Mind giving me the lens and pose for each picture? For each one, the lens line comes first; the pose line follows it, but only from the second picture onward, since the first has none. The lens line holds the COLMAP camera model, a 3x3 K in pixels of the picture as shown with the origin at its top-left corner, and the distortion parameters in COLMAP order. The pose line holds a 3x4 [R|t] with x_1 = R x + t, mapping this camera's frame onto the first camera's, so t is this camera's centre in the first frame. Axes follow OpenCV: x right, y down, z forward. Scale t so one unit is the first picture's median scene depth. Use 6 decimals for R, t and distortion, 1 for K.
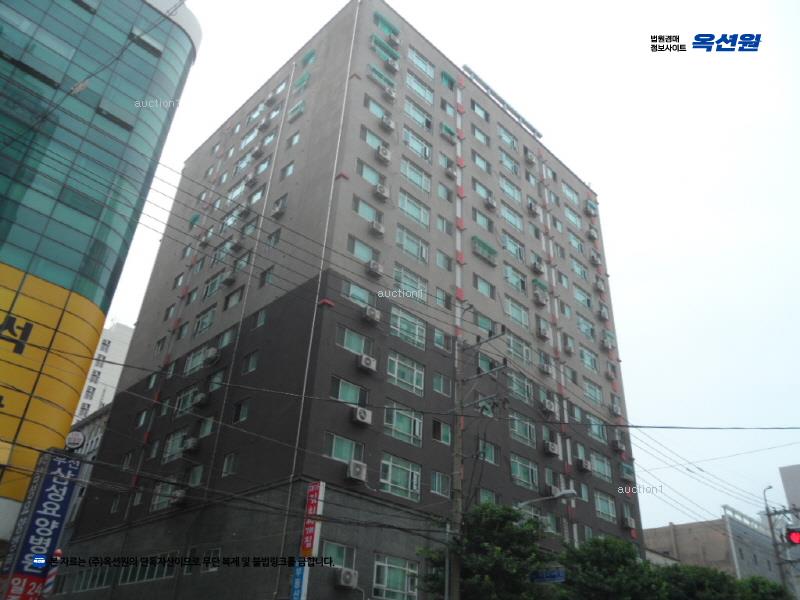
lens RADIAL K [[641.5, 0, 400.0], [0, 641.5, 300.0], [0, 0, 1]] dist [-0.005039, -0.001640]
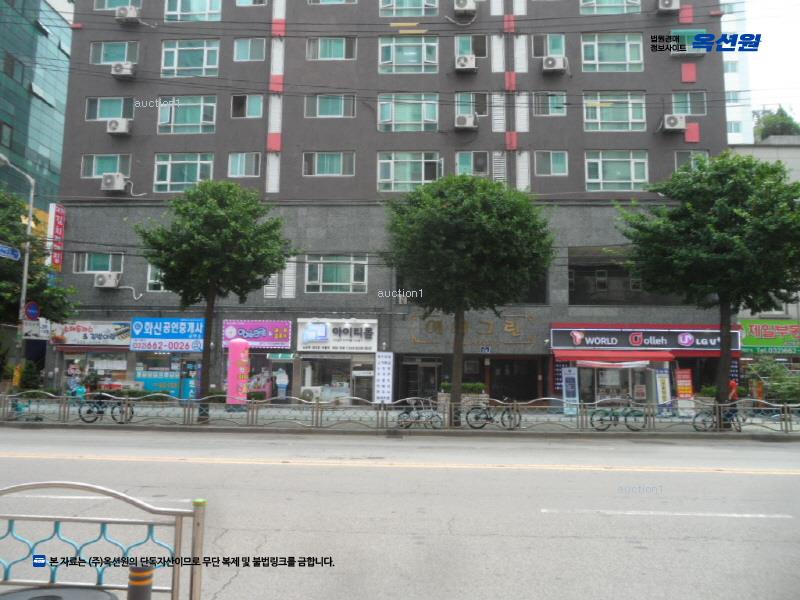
lens RADIAL K [[656.0, 0, 400.0], [0, 656.0, 300.0], [0, 0, 1]] dist [-0.010378, -0.000209]
pose [[0.673382, -0.135614, -0.726750, 0.636444], [0.408740, 0.887416, 0.213131, 0.262788], [0.616026, -0.440571, 0.653001, 0.346291]]
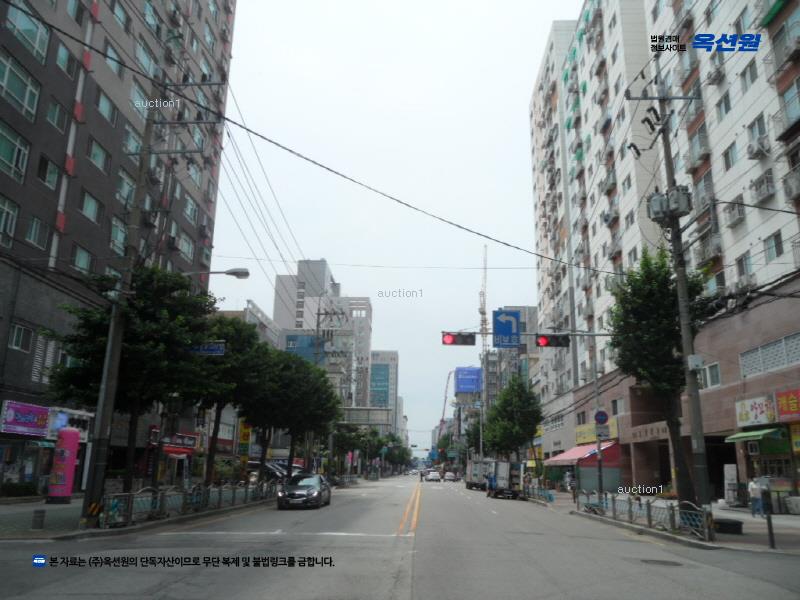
lens RADIAL K [[642.2, 0, 400.0], [0, 642.2, 300.0], [0, 0, 1]] dist [-0.050836, 0.002611]
pose [[0.723686, 0.136479, 0.676500, -0.102861], [-0.347063, 0.919249, 0.185819, 0.040719], [-0.596511, -0.369263, 0.712615, 0.083408]]
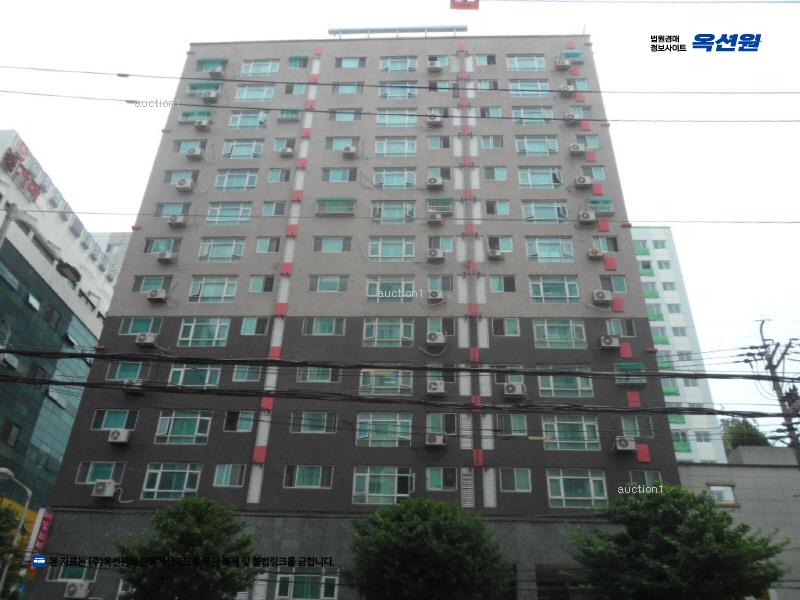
lens RADIAL K [[656.0, 0, 400.0], [0, 656.0, 300.0], [0, 0, 1]] dist [-0.010378, -0.000209]
pose [[0.680799, -0.417589, -0.601774, 0.700204], [0.390975, 0.901914, -0.183547, 0.249452], [0.619396, -0.110320, 0.777289, 0.325448]]
